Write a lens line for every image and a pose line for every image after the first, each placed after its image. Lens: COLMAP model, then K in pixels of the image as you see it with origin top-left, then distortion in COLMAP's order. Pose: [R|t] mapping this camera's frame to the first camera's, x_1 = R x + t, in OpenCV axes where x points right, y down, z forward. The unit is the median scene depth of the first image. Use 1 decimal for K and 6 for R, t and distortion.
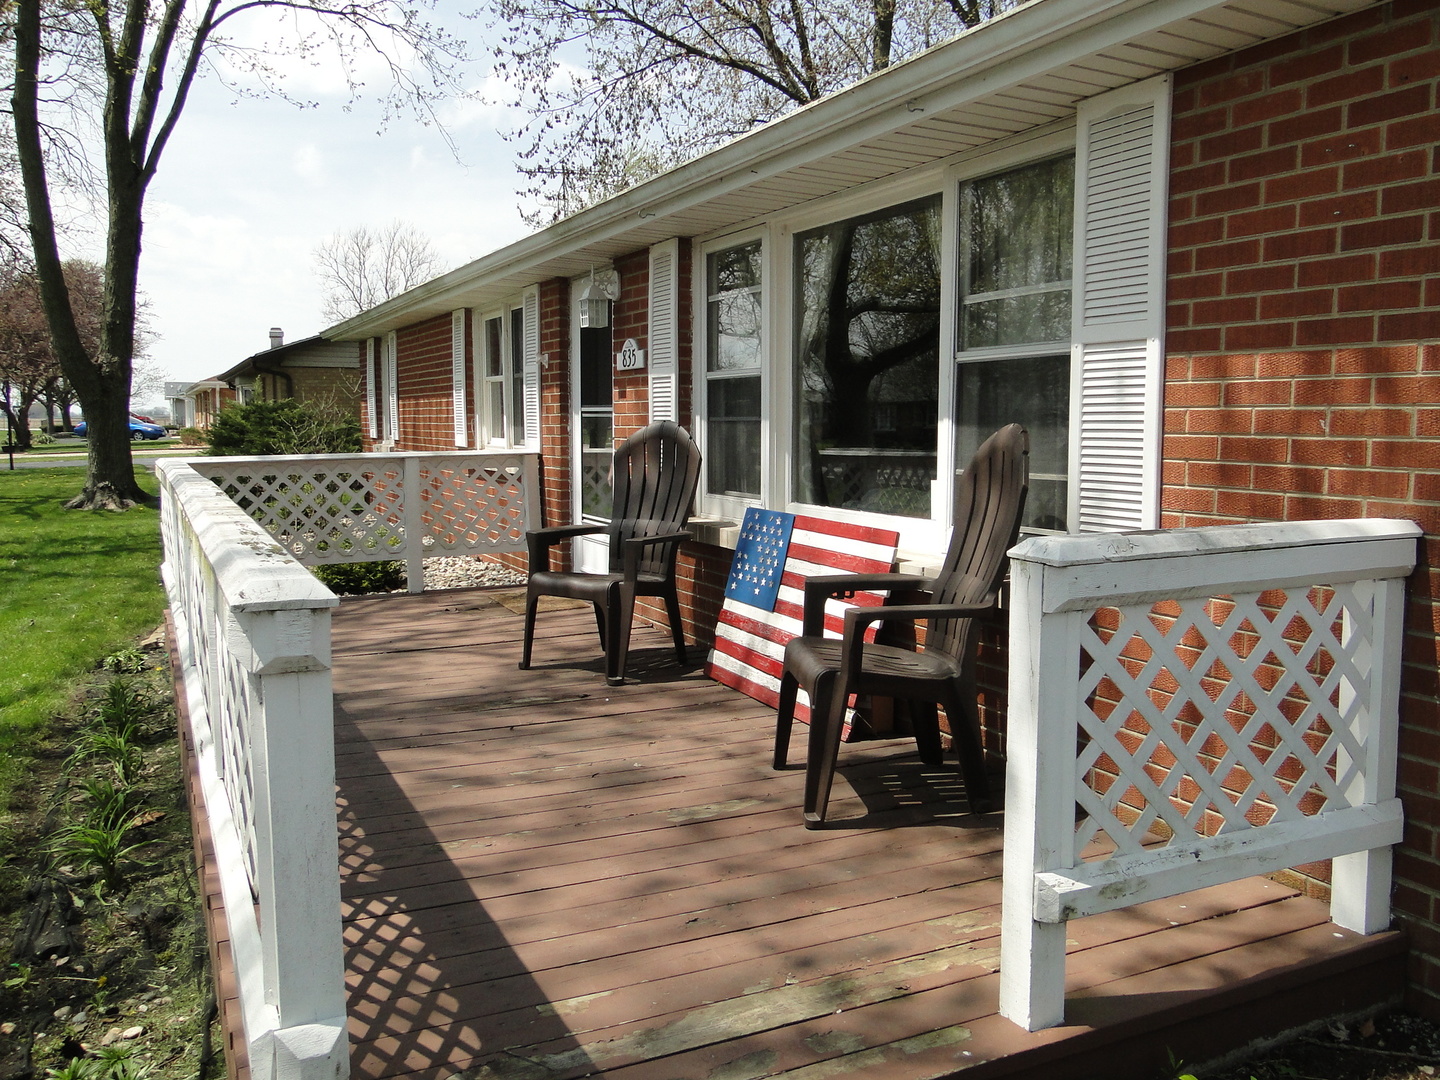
lens RADIAL K [[1200.4, 0, 717.2], [0, 1200.4, 538.8], [0, 0, 1]] dist [0.007120, -0.018864]
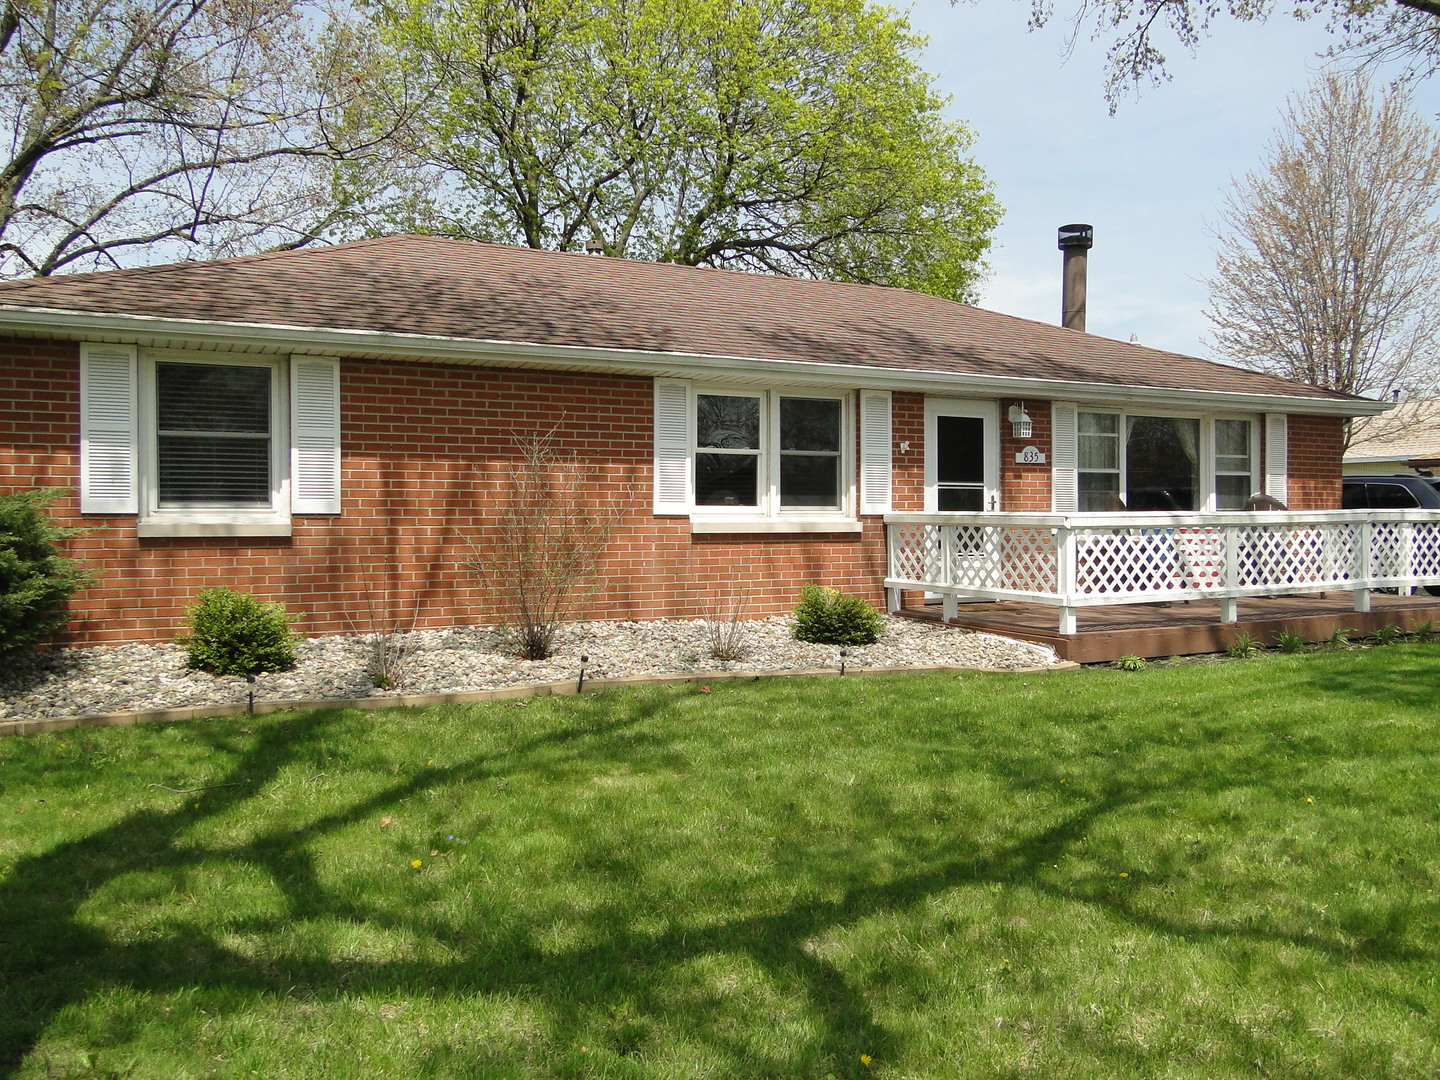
lens RADIAL K [[1200.4, 0, 720.4], [0, 1200.4, 536.5], [0, 0, 1]] dist [0.007120, -0.018864]
pose [[-0.036958, -0.008513, 0.999281, -2.105926], [0.105014, 0.994394, 0.012355, -0.115990], [-0.993784, 0.105395, -0.035856, 1.744468]]
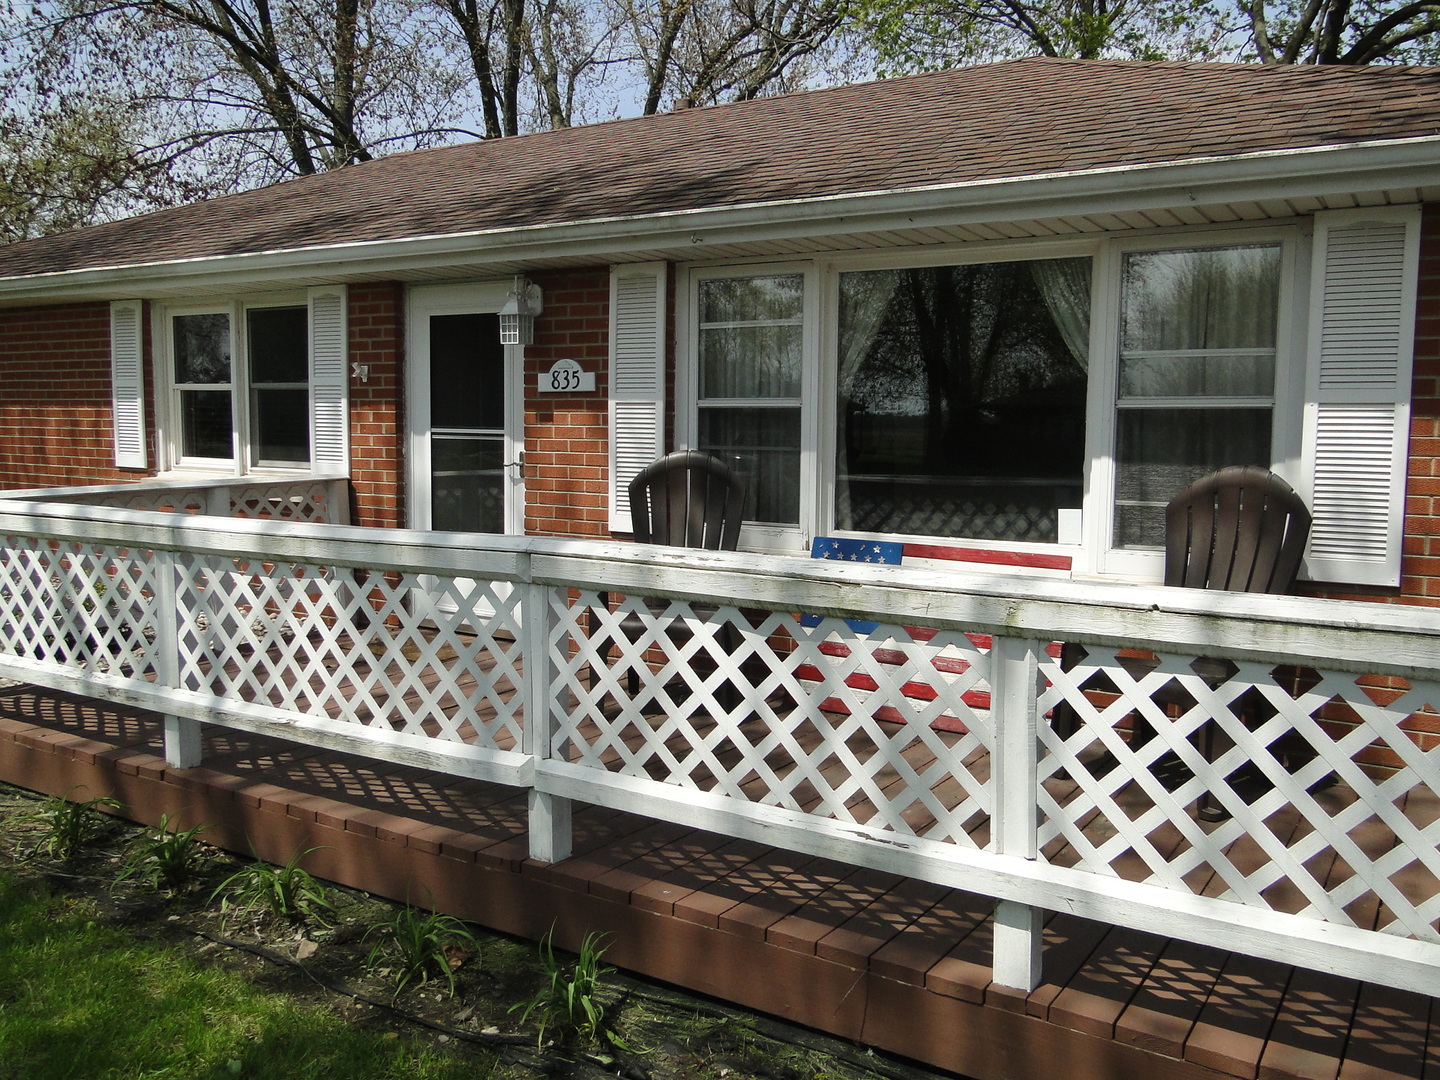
lens RADIAL K [[1200.4, 0, 725.1], [0, 1200.4, 533.4], [0, 0, 1]] dist [0.007120, -0.018864]
pose [[0.843747, -0.029966, 0.535904, -0.537858], [0.036150, 0.999346, -0.001037, -0.028296], [-0.535522, 0.020248, 0.844279, 0.164612]]
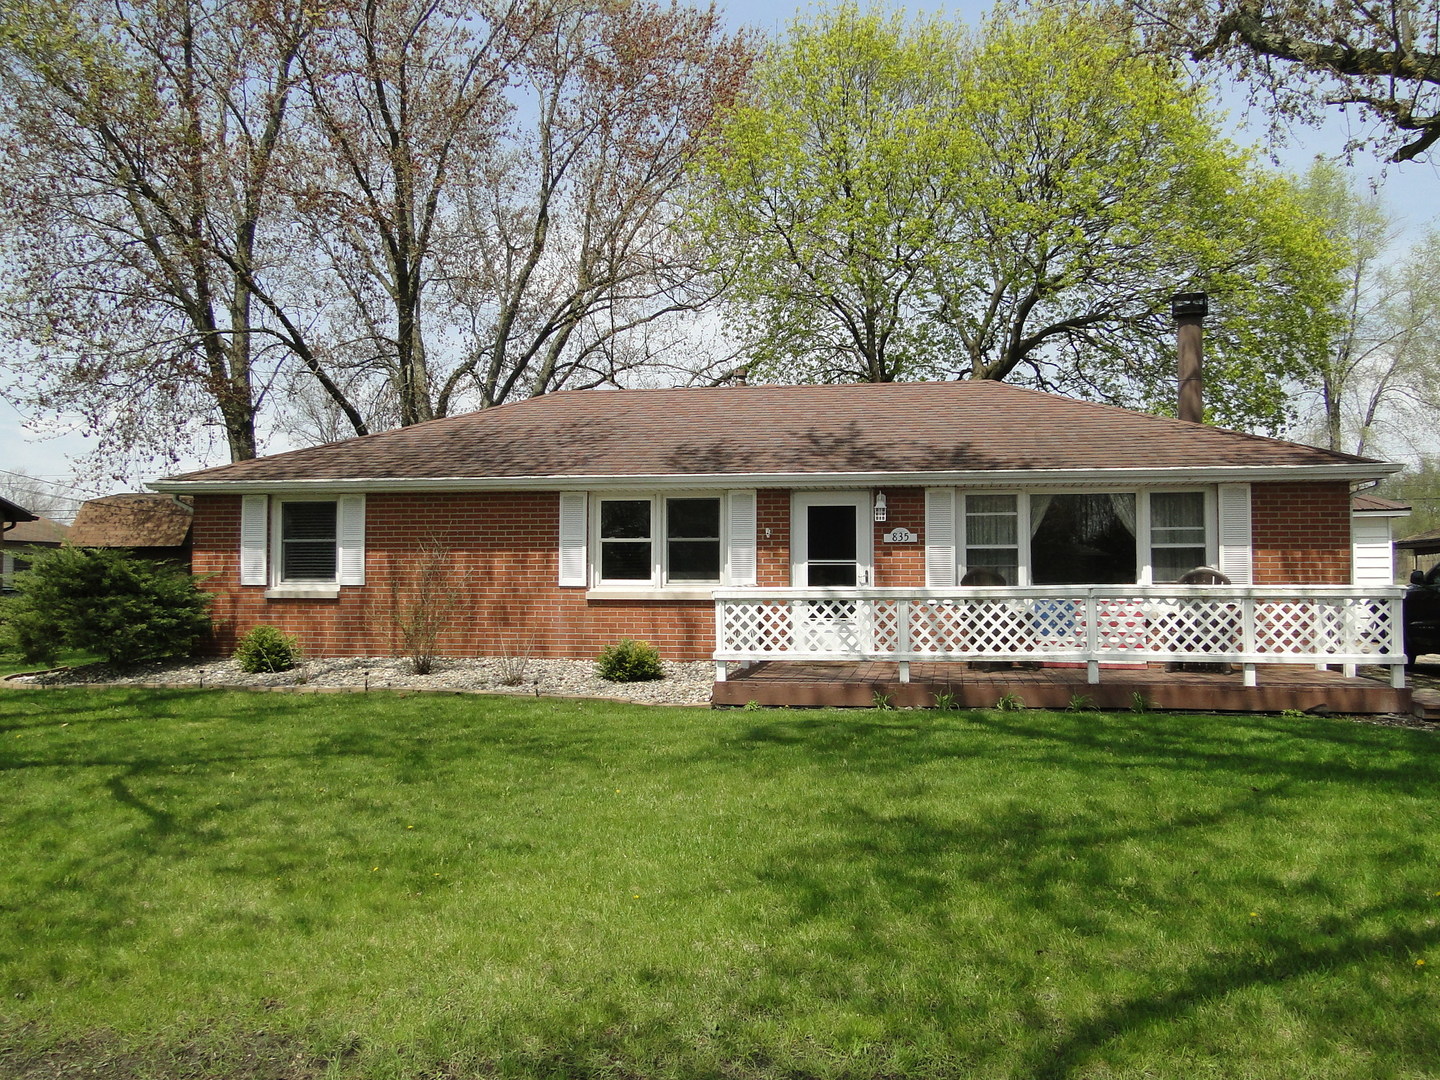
lens RADIAL K [[1200.4, 0, 719.6], [0, 1200.4, 545.0], [0, 0, 1]] dist [0.007120, -0.018864]
pose [[0.572821, 0.025642, 0.819279, -2.239202], [0.081573, 0.992765, -0.088105, 0.026291], [-0.815611, 0.117299, 0.566586, 0.078391]]
